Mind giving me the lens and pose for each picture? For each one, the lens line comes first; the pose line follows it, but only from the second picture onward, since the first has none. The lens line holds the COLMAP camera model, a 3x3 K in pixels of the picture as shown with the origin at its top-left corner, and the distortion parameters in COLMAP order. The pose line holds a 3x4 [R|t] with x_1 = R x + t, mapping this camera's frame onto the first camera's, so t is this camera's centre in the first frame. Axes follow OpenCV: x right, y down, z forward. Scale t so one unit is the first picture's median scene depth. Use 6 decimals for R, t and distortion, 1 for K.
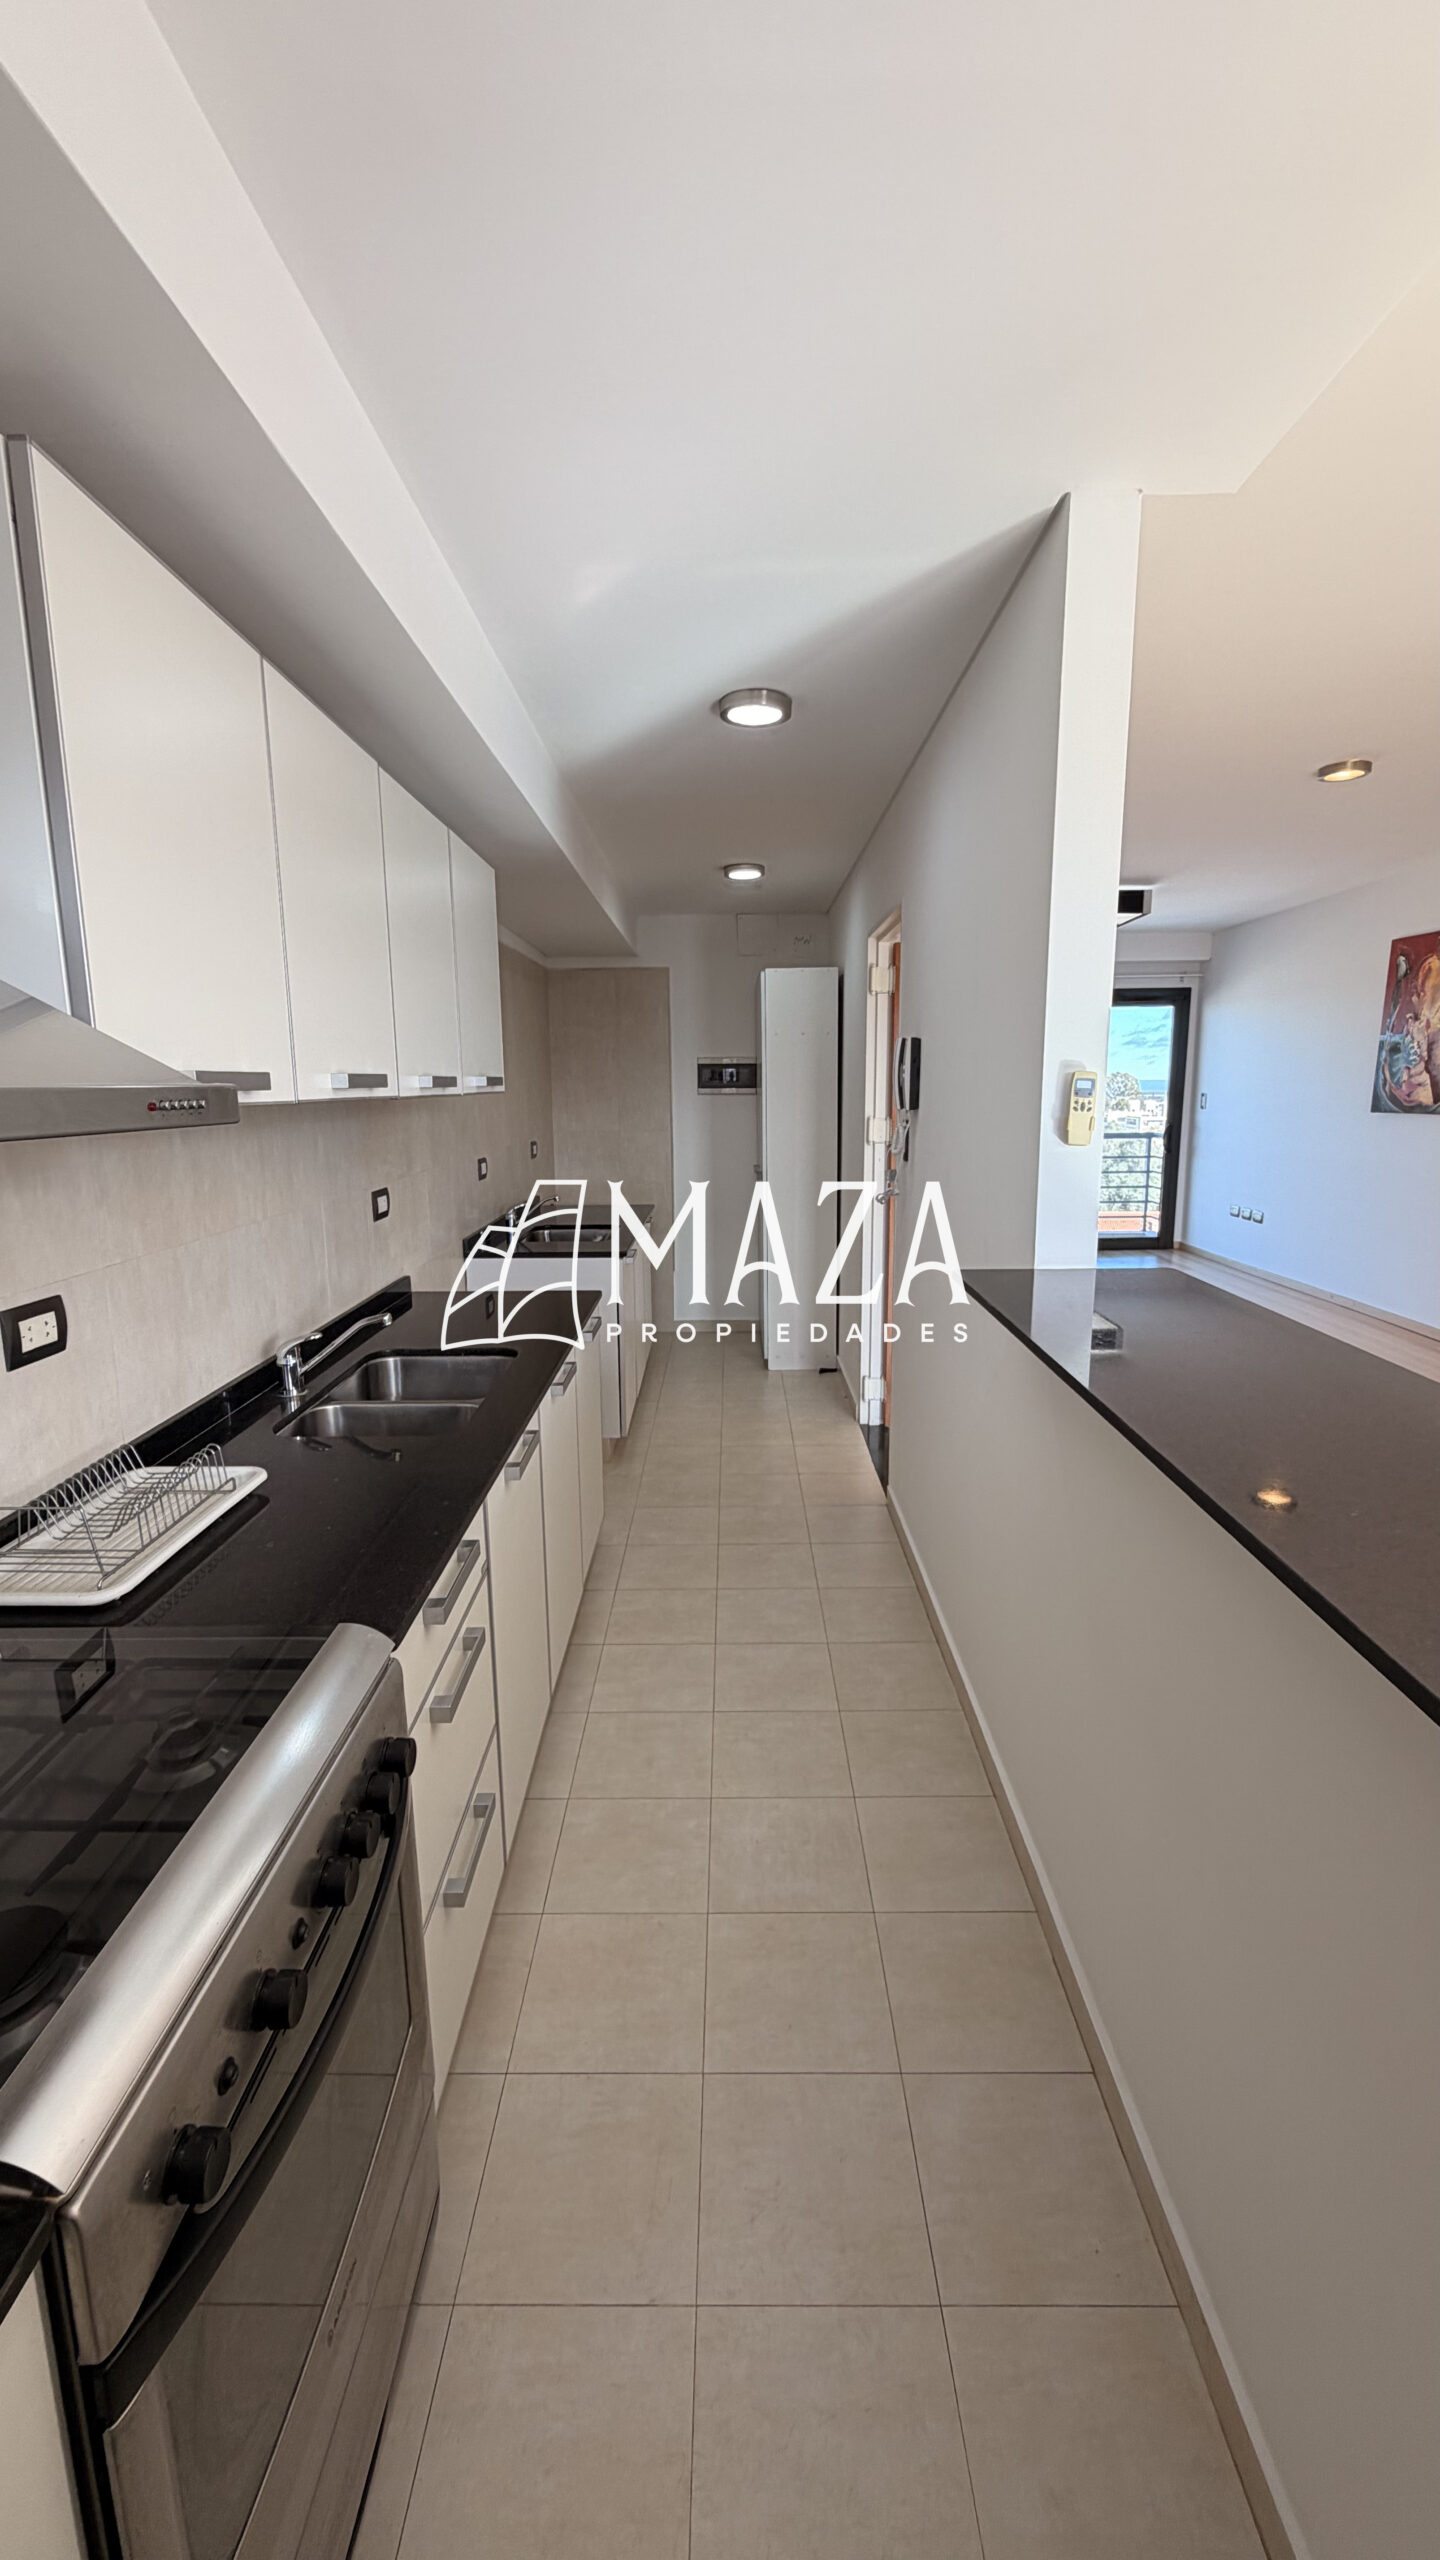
lens RADIAL K [[1018.4, 0, 717.1], [0, 1018.4, 1272.4], [0, 0, 1]] dist [-0.001737, 0.000808]
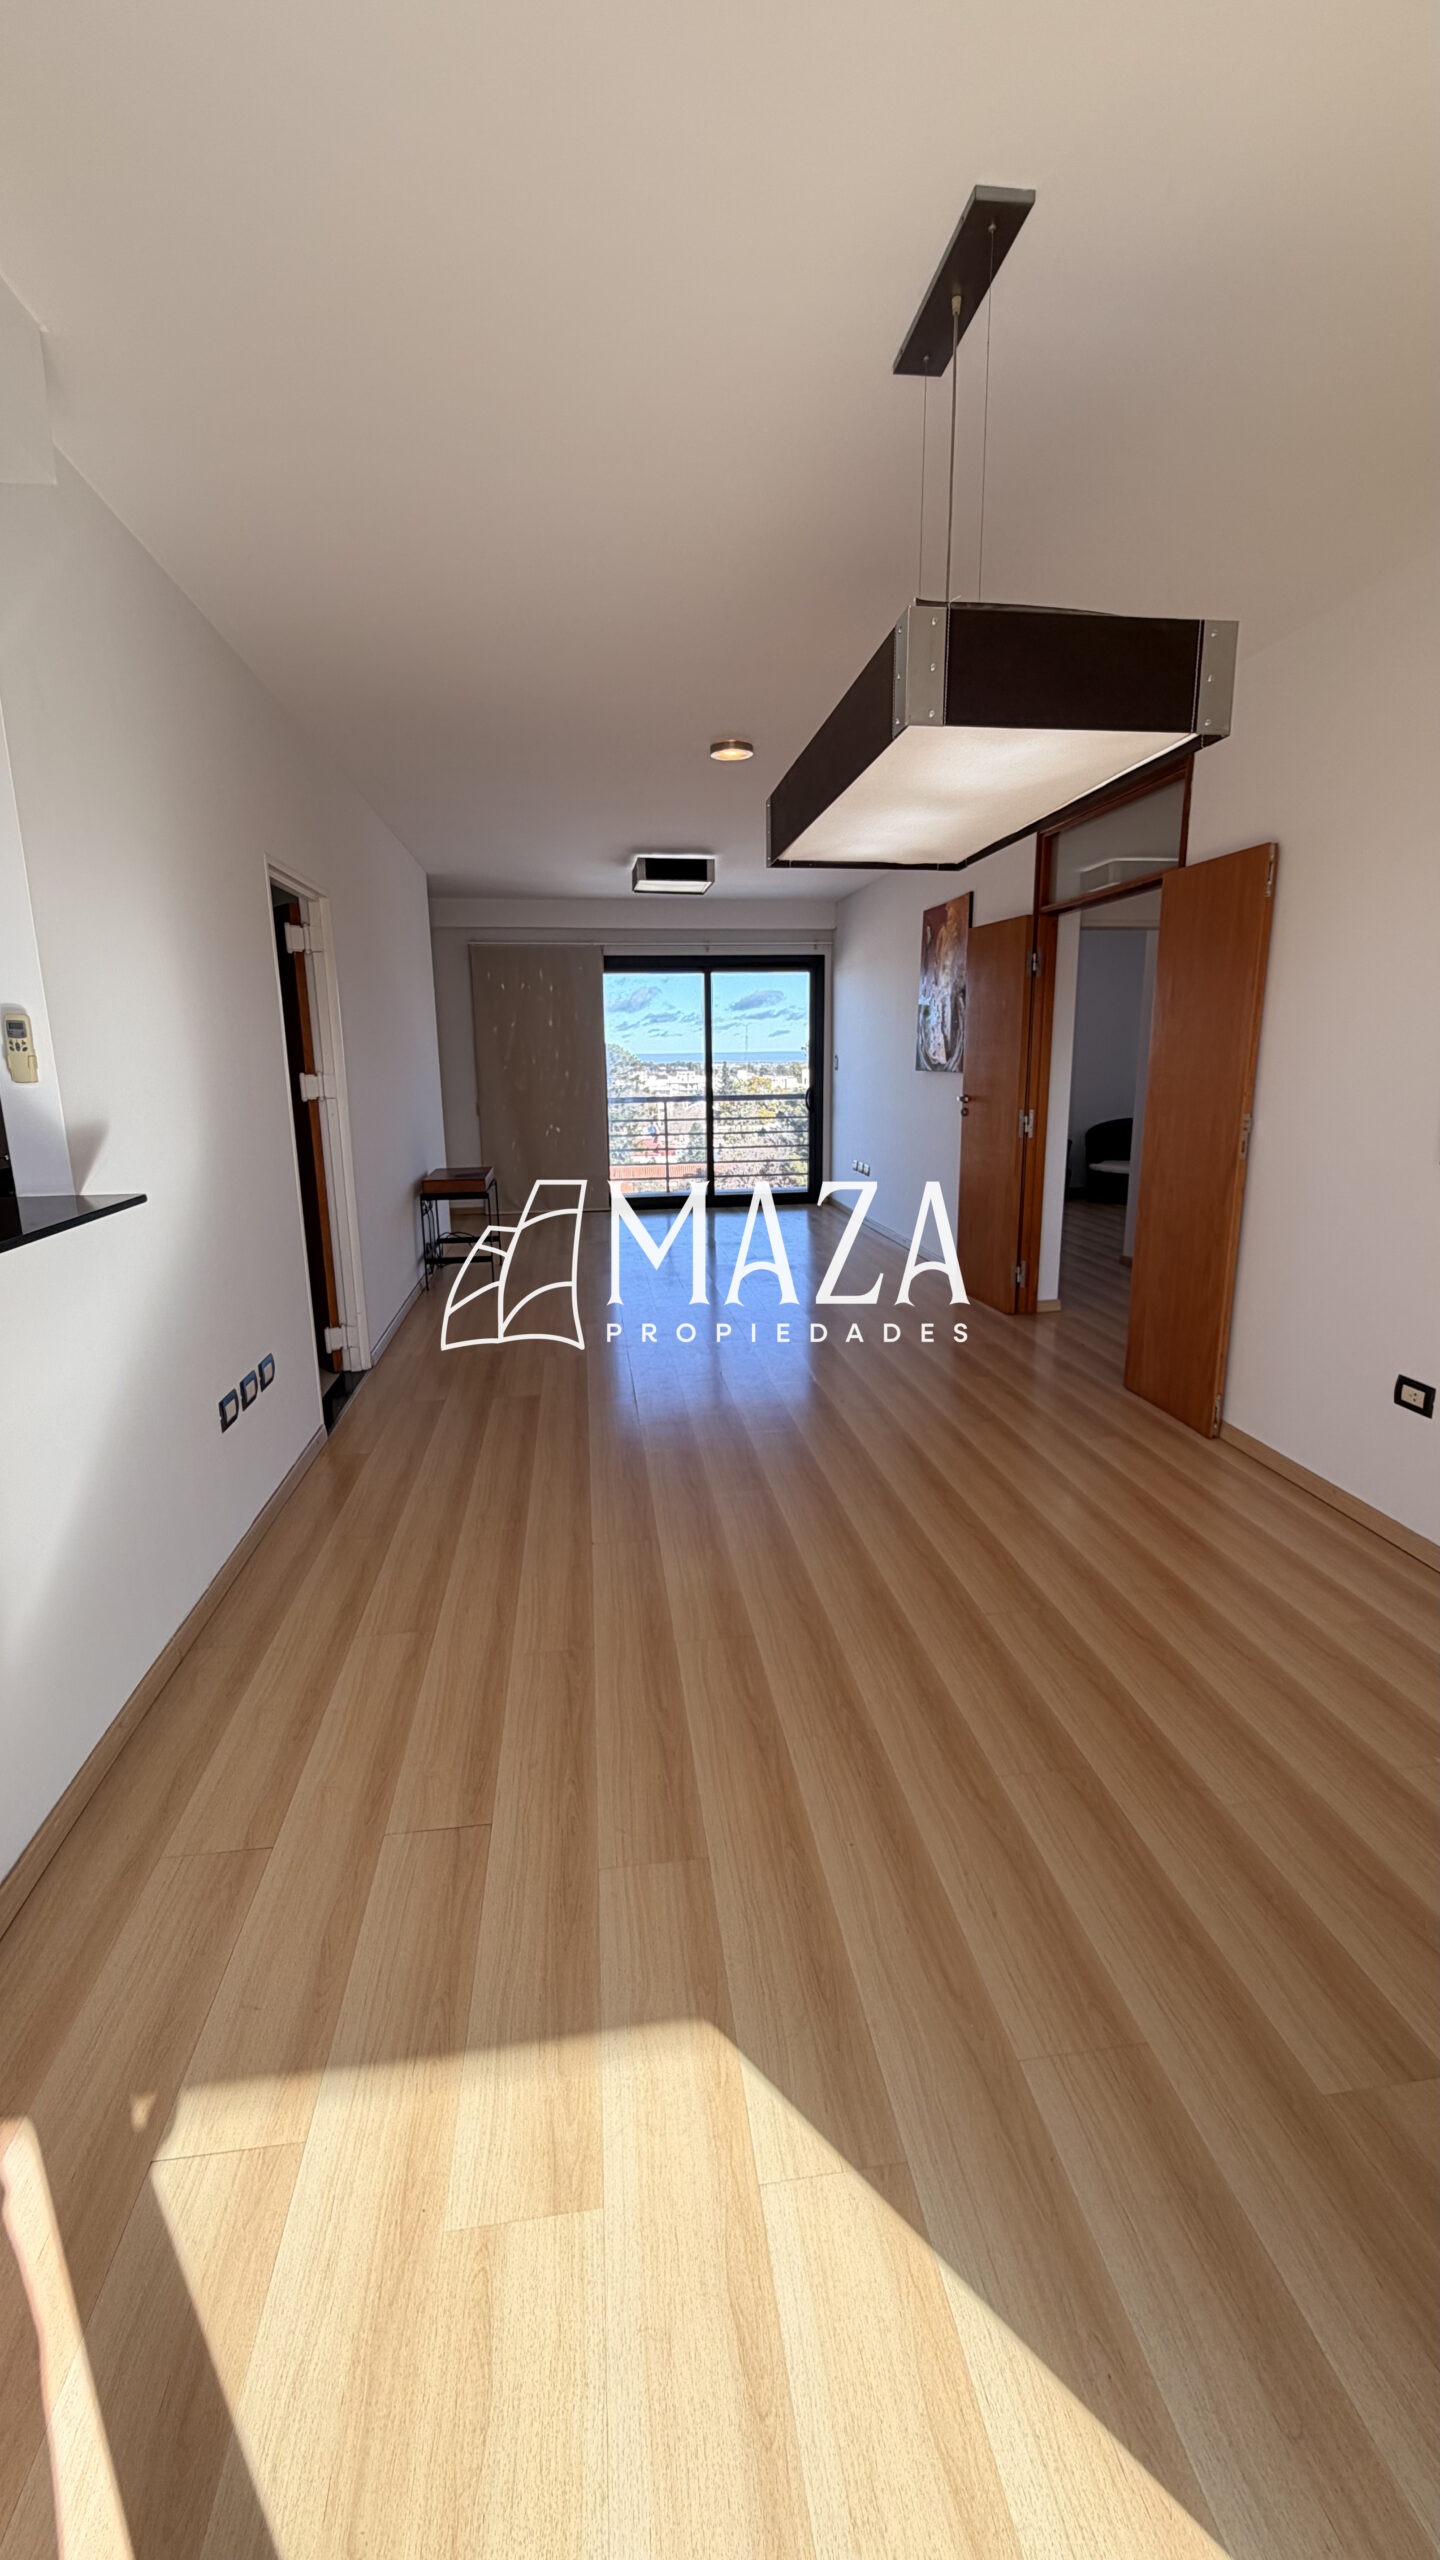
lens RADIAL K [[1018.4, 0, 714.7], [0, 1018.4, 1279.1], [0, 0, 1]] dist [-0.001737, 0.000808]
pose [[0.989566, -0.033984, 0.140015, 0.407993], [0.029075, 0.998894, 0.036964, 0.029065], [-0.141116, -0.032508, 0.989459, -0.085576]]
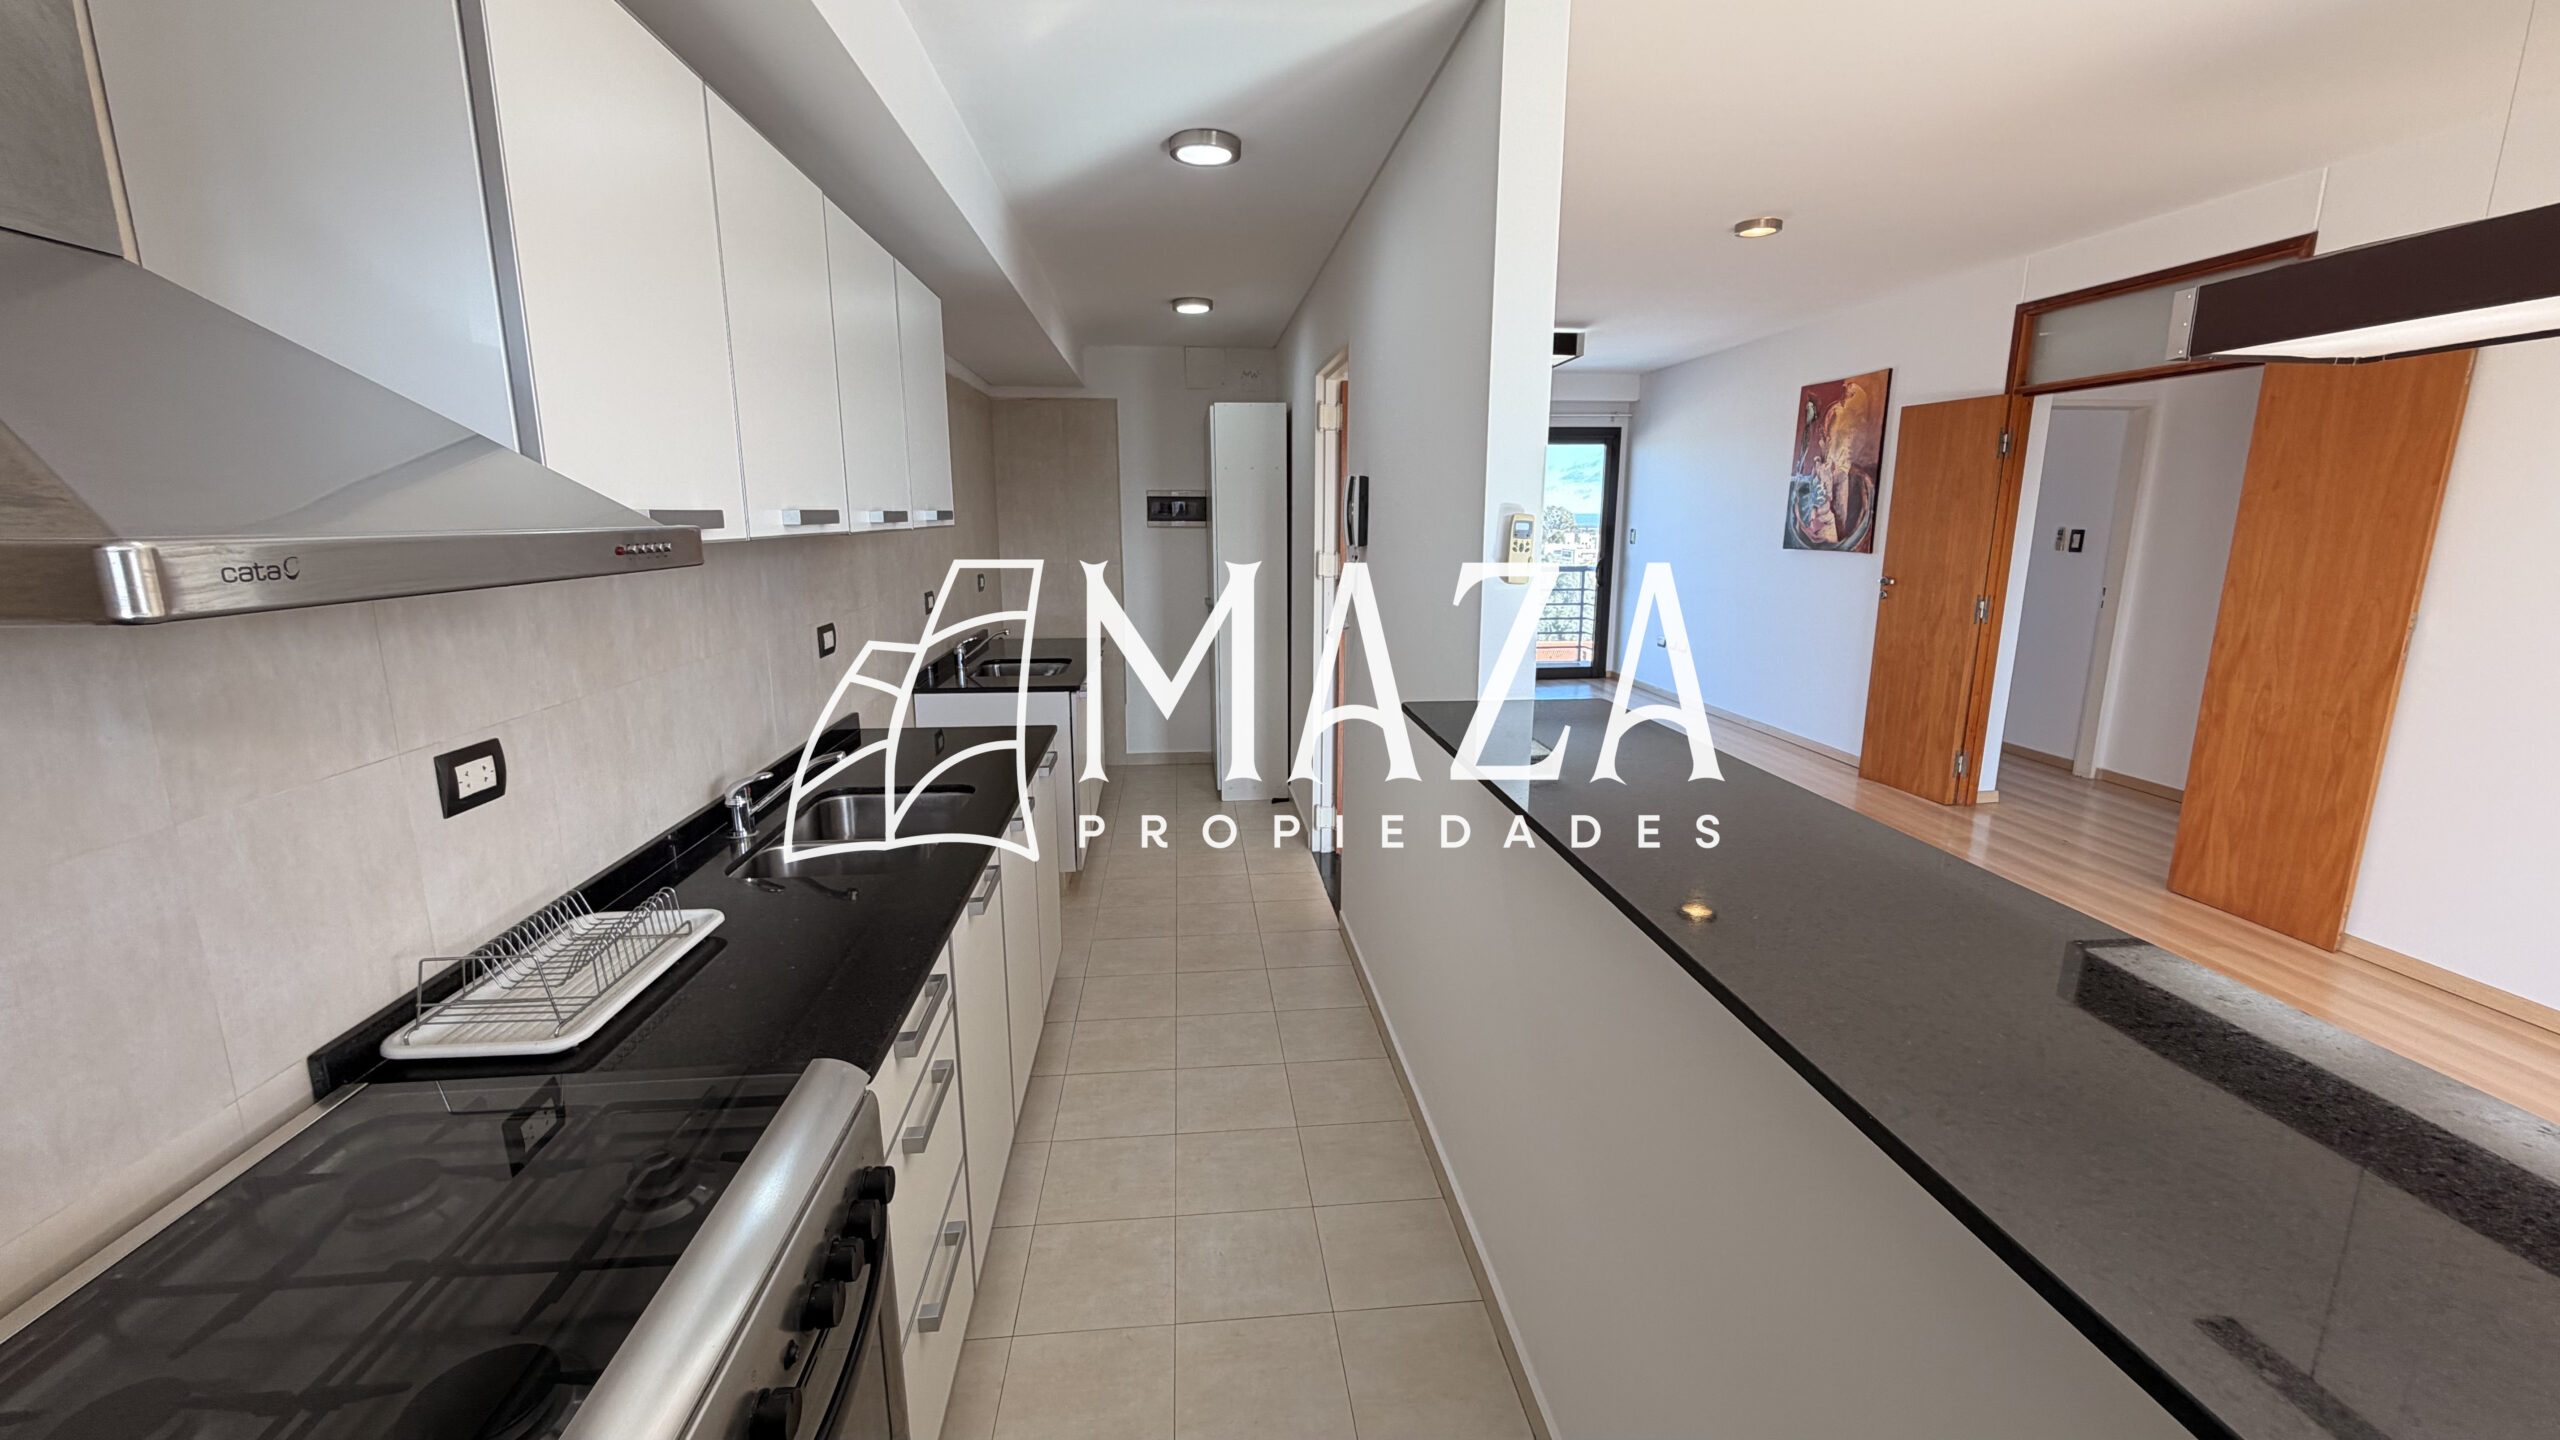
lens RADIAL K [[1018.4, 0, 1271.5], [0, 1018.4, 724.0], [0, 0, 1]] dist [-0.001737, 0.000808]
pose [[0.994576, -0.012419, 0.103264, -0.005216], [0.010357, 0.999737, 0.020480, -0.001396], [-0.103491, -0.019299, 0.994443, -0.014140]]
